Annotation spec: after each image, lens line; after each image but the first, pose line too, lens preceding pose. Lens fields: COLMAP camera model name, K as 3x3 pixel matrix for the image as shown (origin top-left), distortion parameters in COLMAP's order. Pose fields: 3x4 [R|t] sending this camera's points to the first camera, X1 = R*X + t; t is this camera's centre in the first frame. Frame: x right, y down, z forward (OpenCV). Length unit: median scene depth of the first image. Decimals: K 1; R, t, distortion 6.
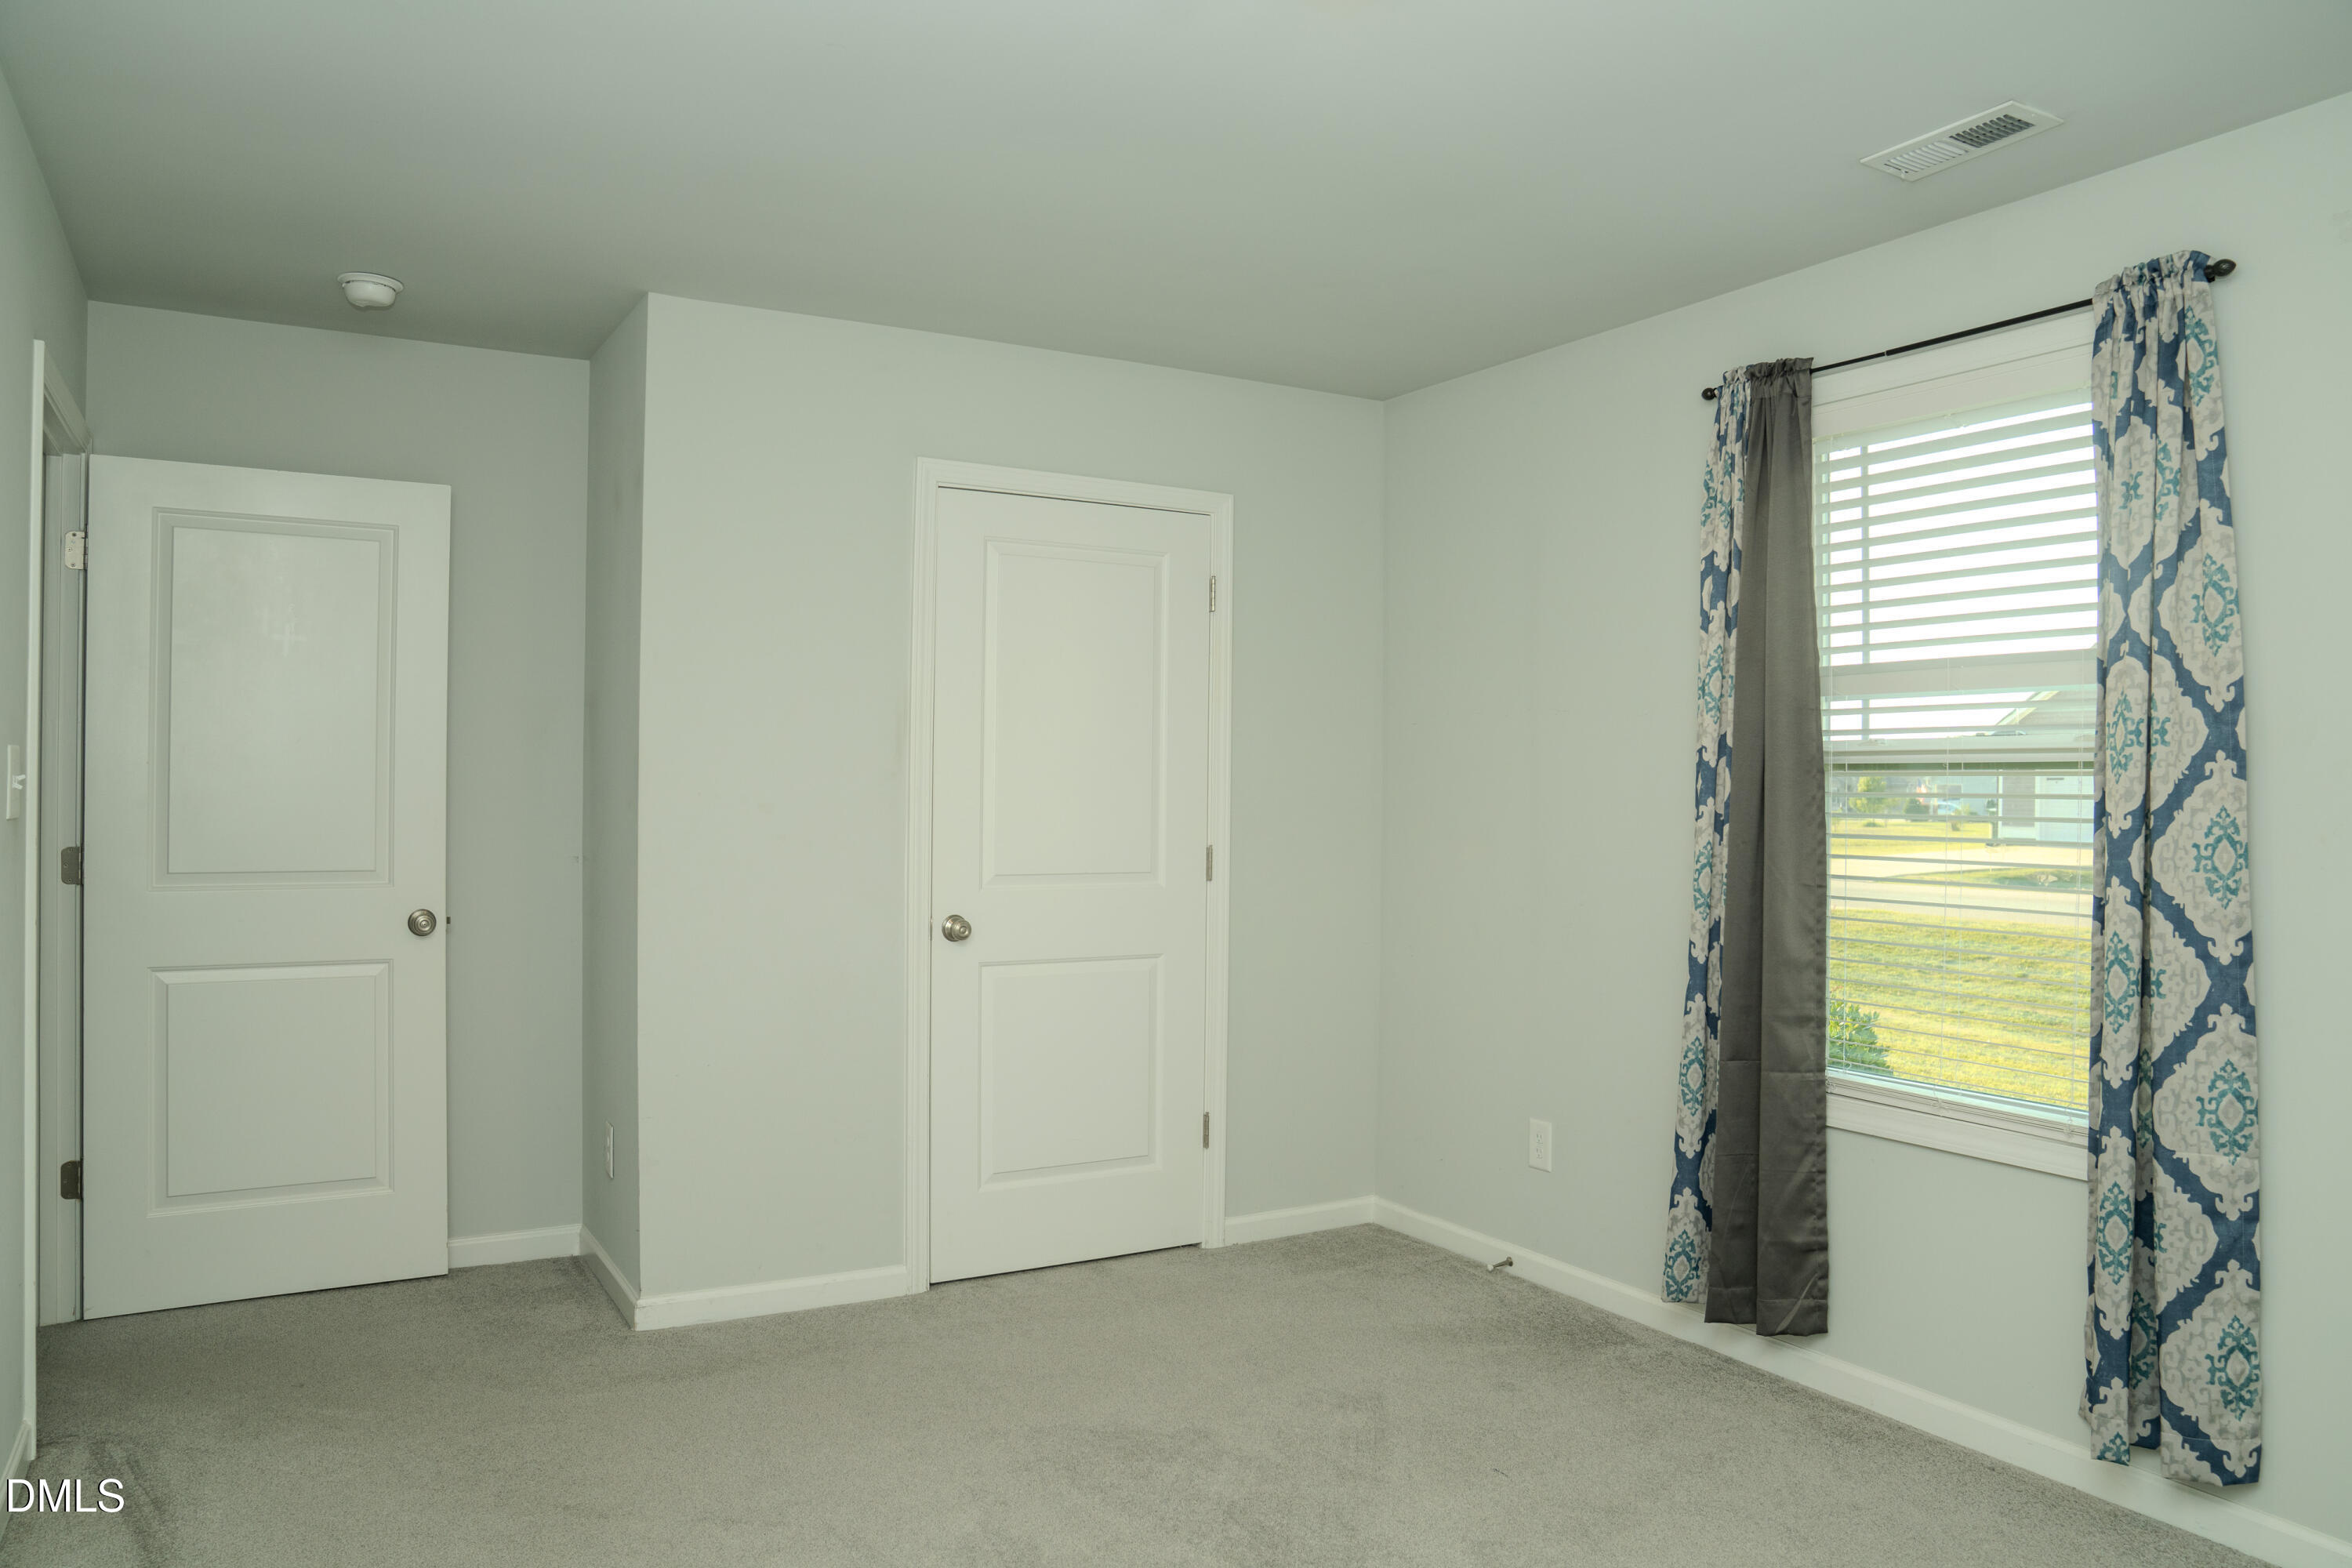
lens RADIAL K [[1610.9, 0, 1176.0], [0, 1610.9, 784.0], [0, 0, 1]] dist [-0.132658, 0.099272]
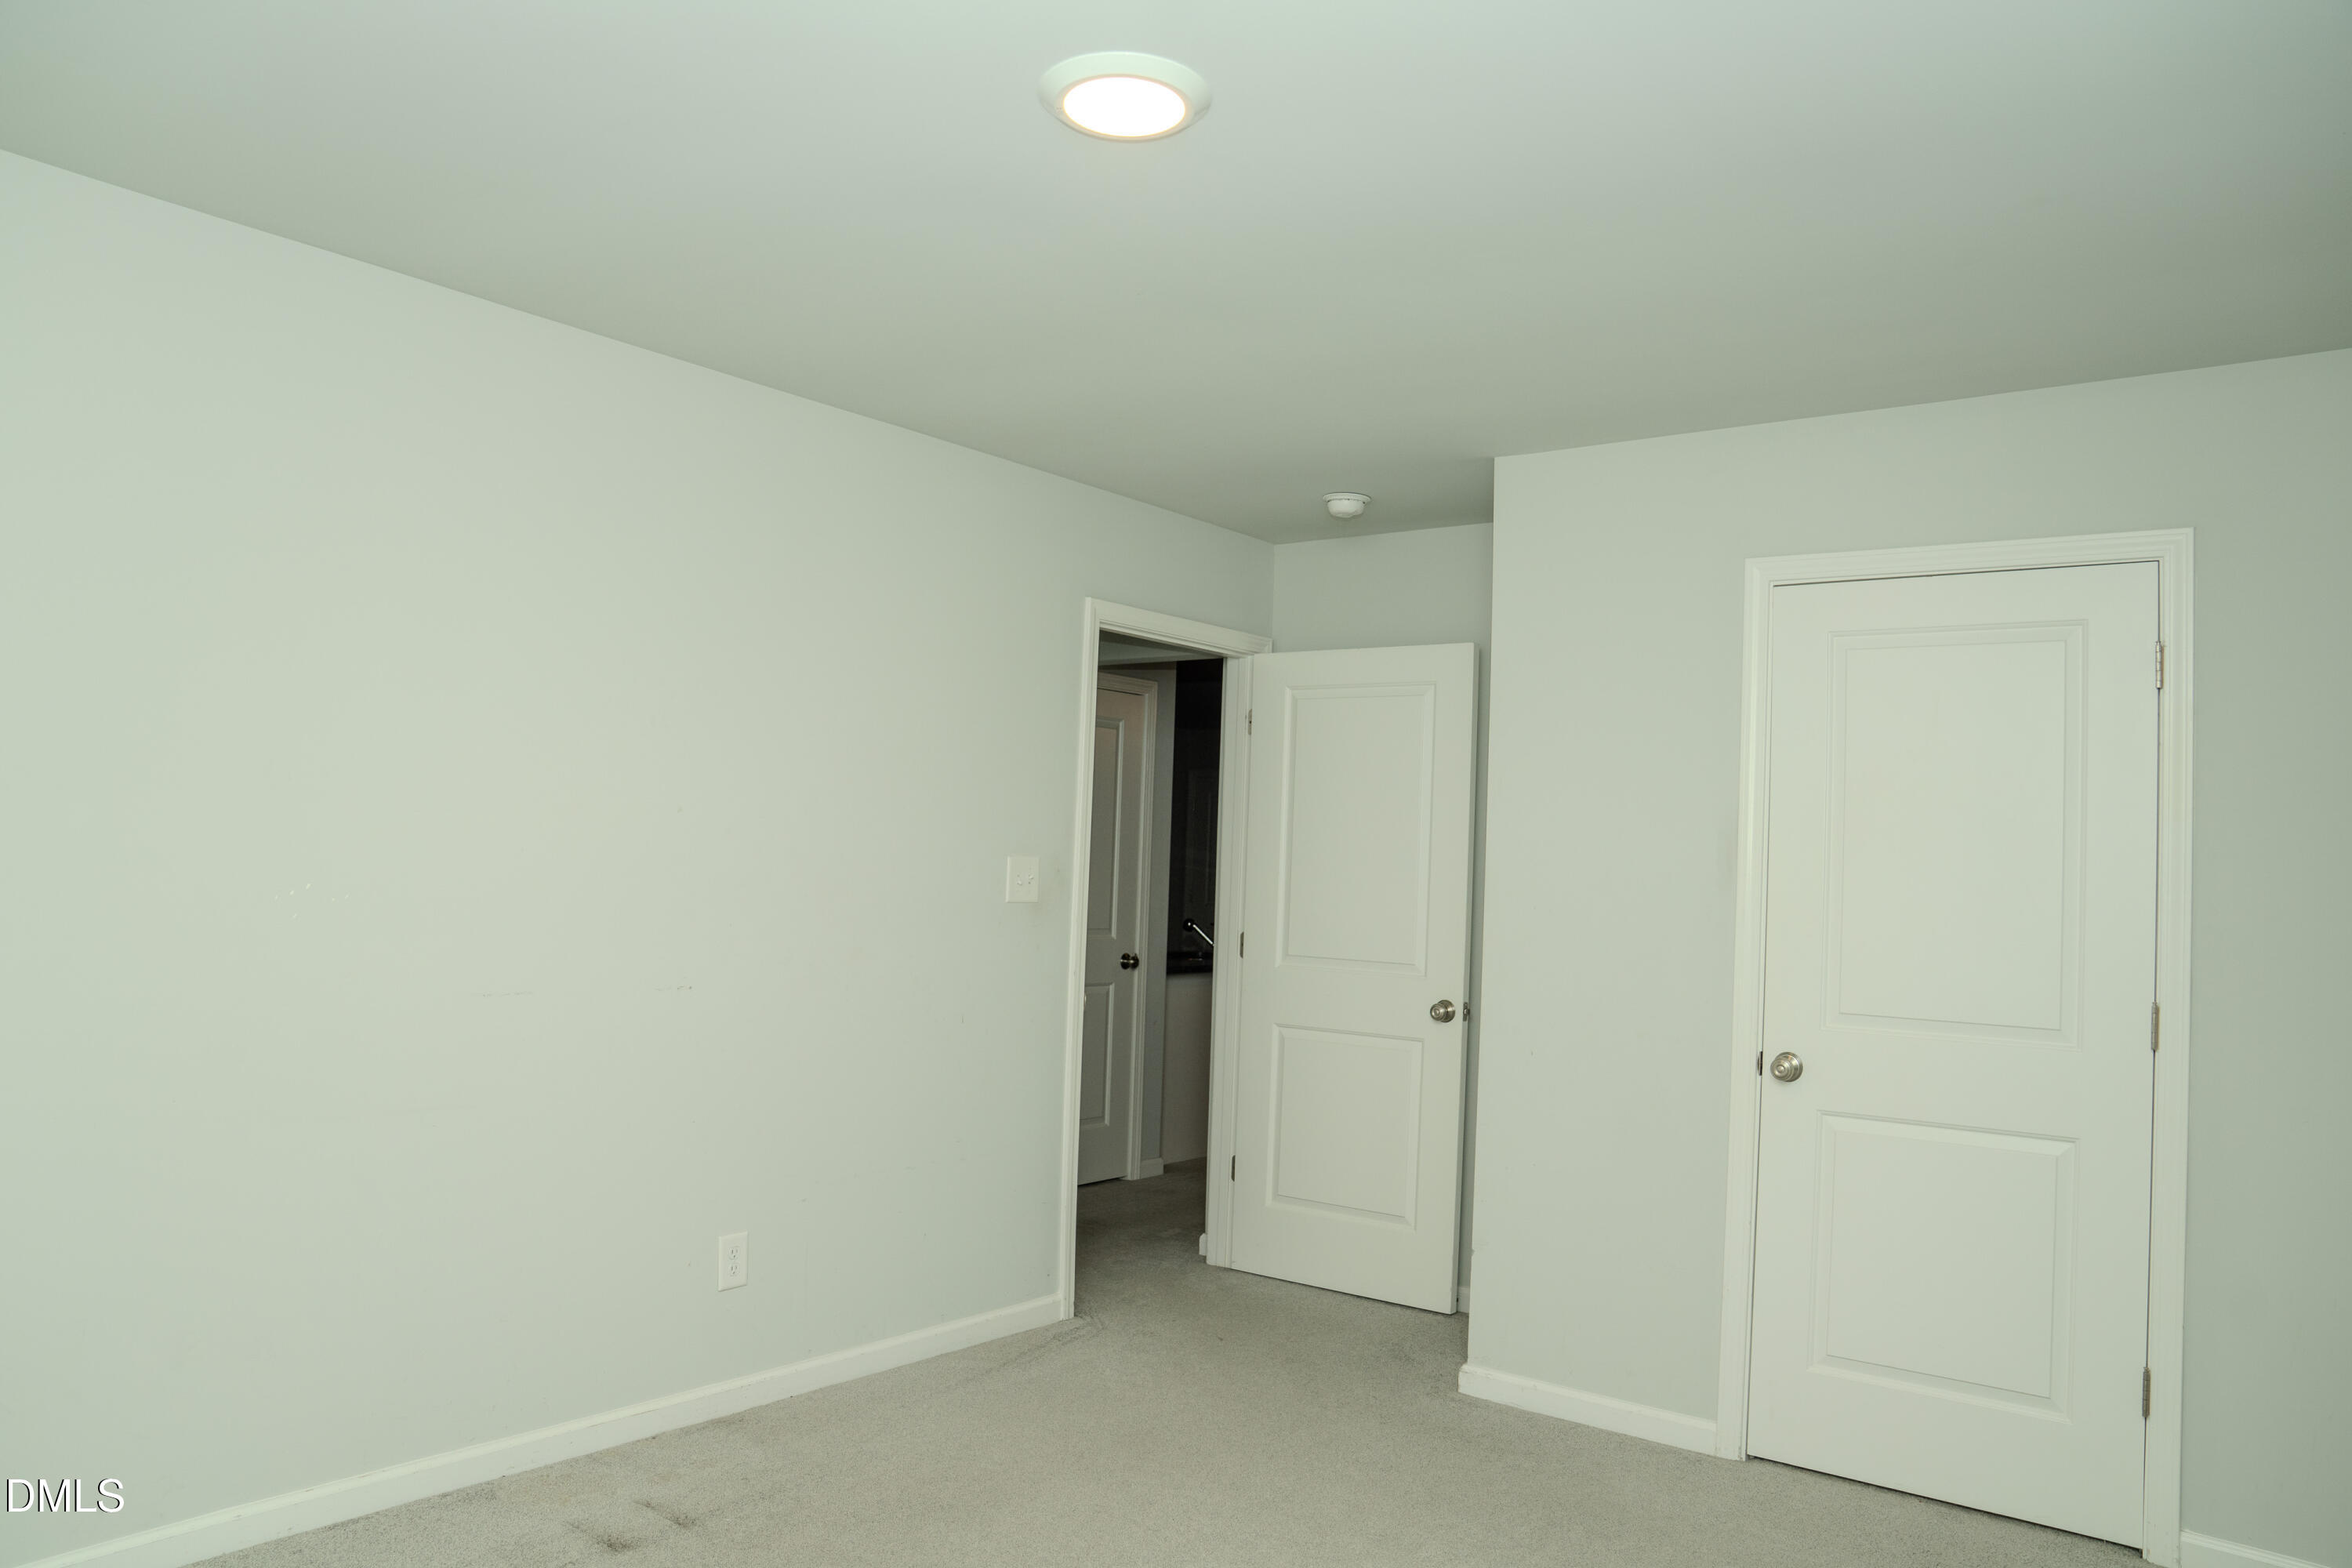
lens RADIAL K [[1610.9, 0, 1176.0], [0, 1610.9, 784.0], [0, 0, 1]] dist [-0.132658, 0.099272]
pose [[0.382404, -0.041310, -0.923071, 0.600141], [-0.036359, 0.997554, -0.059706, -0.003847], [0.923280, 0.056394, 0.379966, 0.359031]]
